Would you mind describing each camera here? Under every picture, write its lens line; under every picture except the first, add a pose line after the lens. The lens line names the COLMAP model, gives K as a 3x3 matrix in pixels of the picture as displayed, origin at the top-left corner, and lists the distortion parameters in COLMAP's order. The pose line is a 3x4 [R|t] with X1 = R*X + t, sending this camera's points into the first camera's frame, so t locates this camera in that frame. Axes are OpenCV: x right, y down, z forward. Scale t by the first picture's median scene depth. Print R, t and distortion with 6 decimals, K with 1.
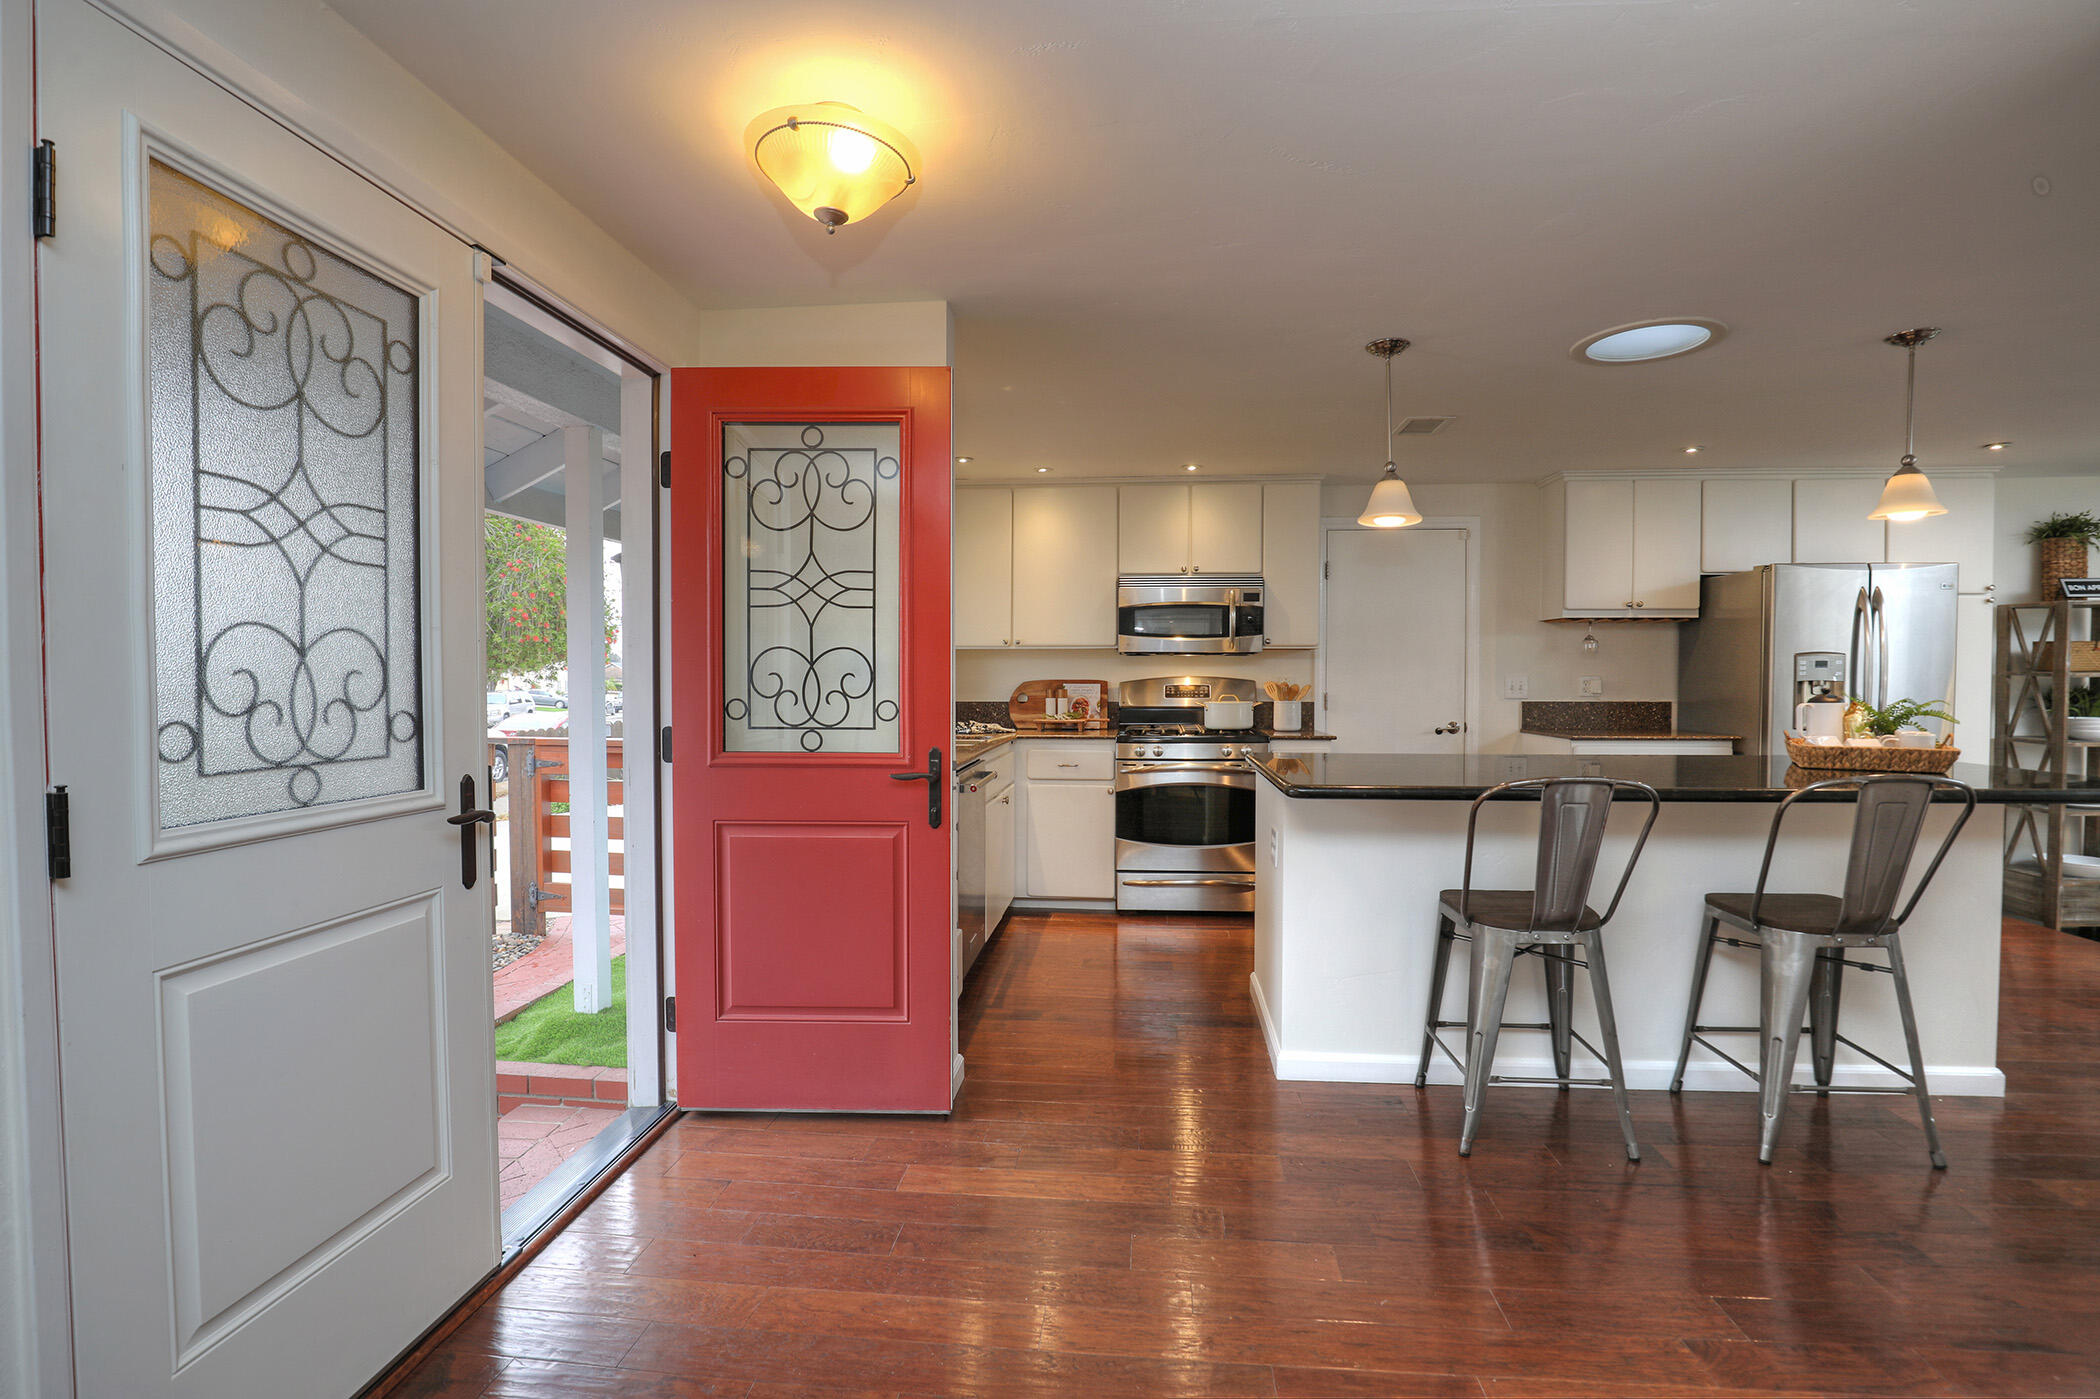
lens RADIAL K [[952.7, 0, 1050.0], [0, 952.7, 699.5], [0, 0, 1]] dist [-0.022496, -0.000282]
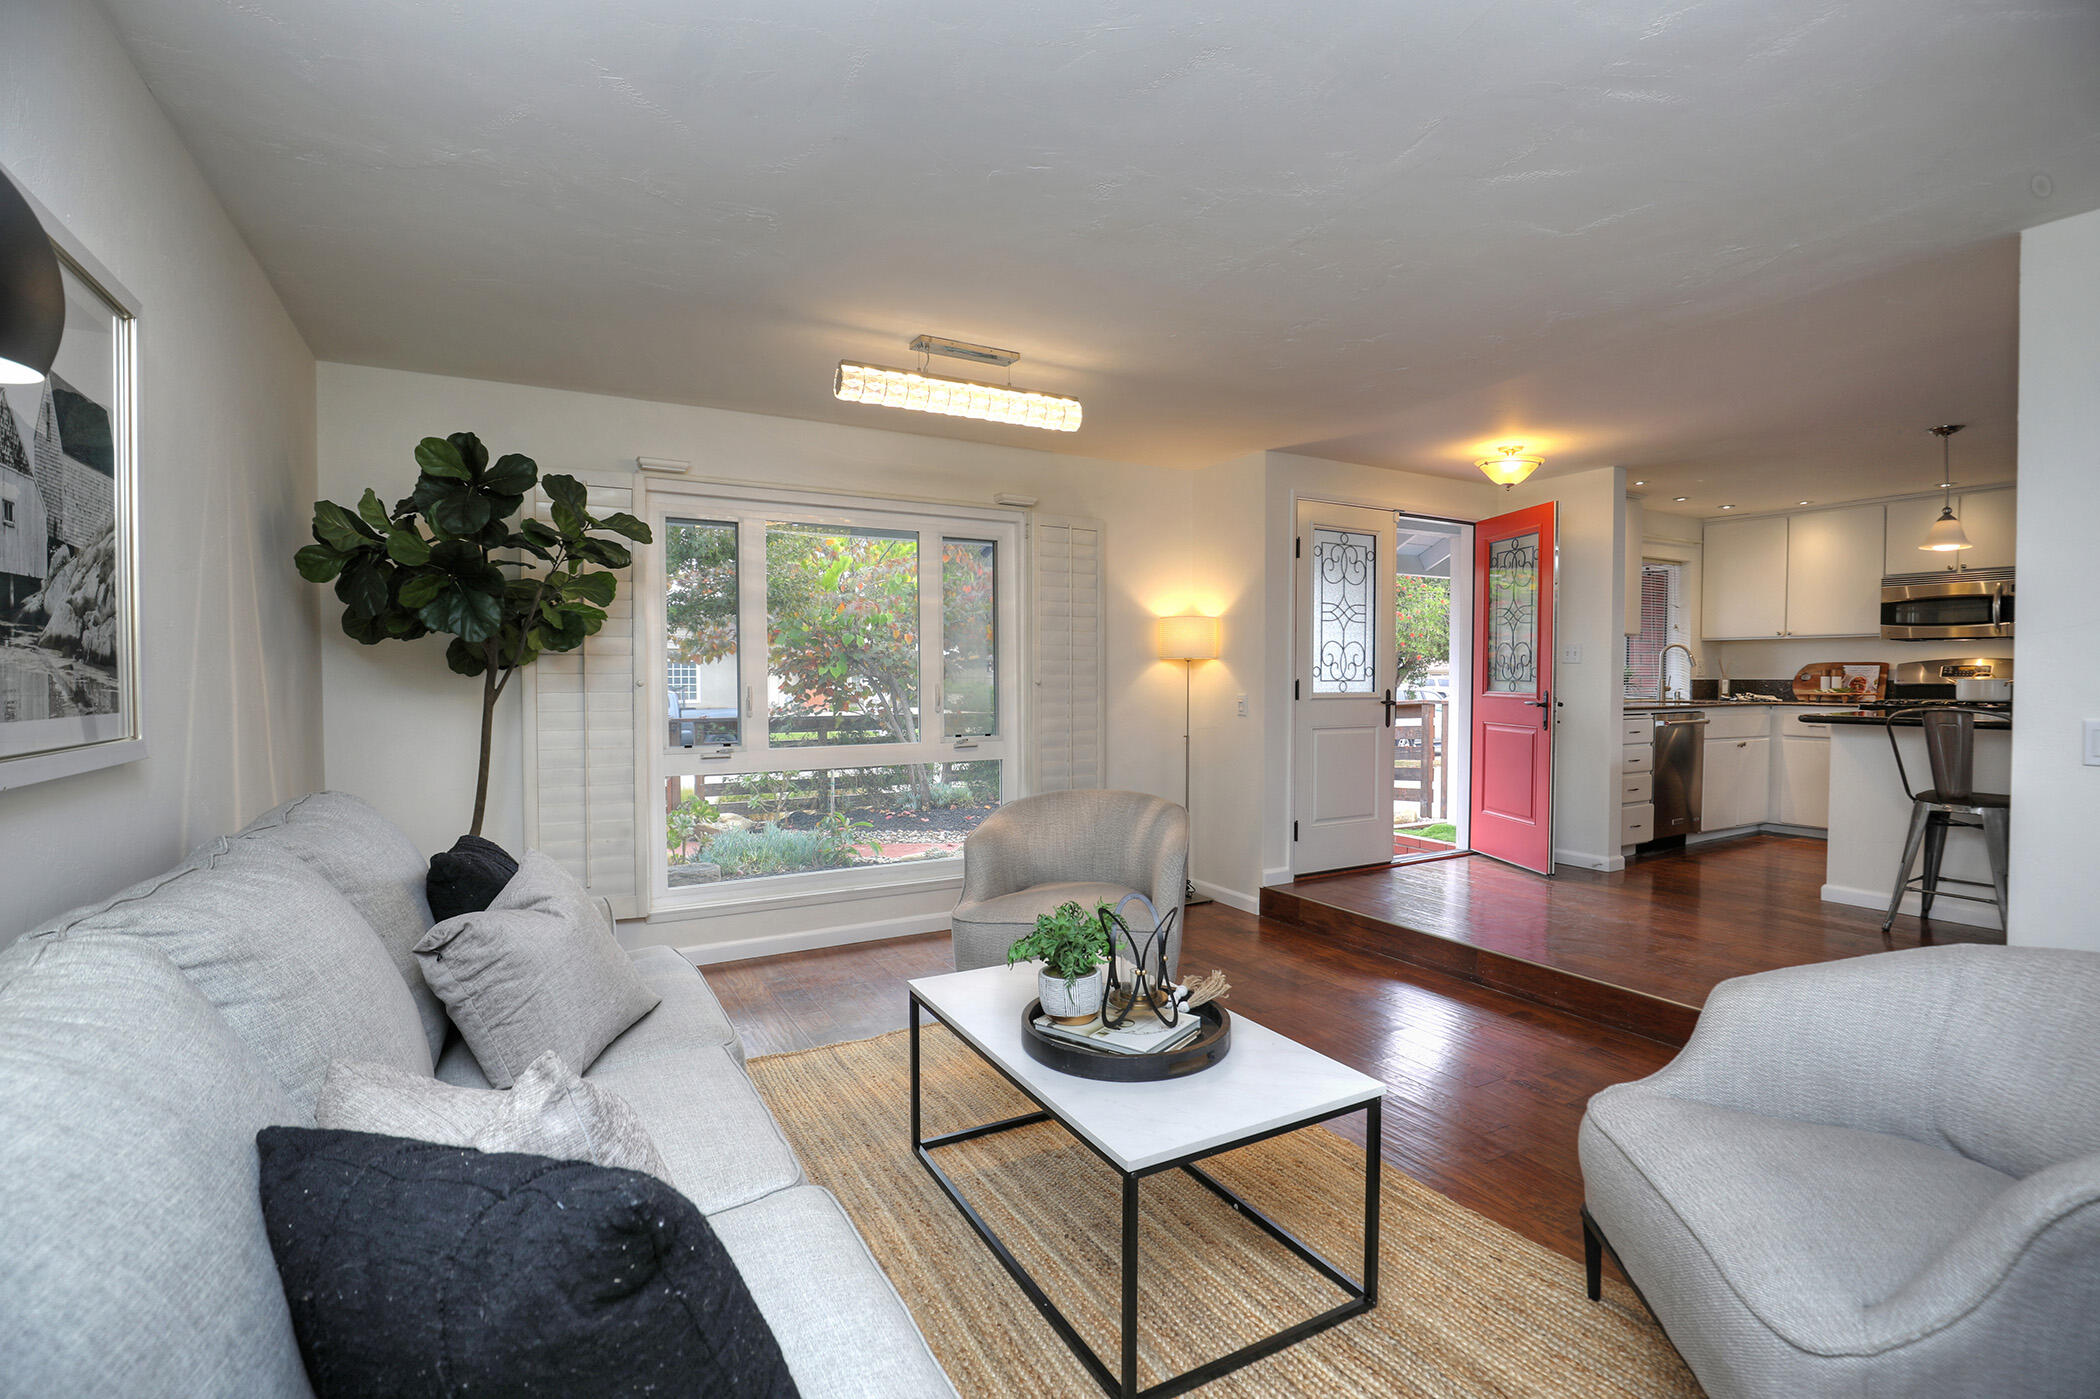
lens RADIAL K [[952.7, 0, 1050.0], [0, 952.7, 699.5], [0, 0, 1]] dist [-0.022496, -0.000282]
pose [[0.573299, 0.022249, -0.819044, 1.258447], [-0.019915, 0.999714, 0.013217, 0.096029], [0.819104, 0.008734, 0.573579, -1.635504]]
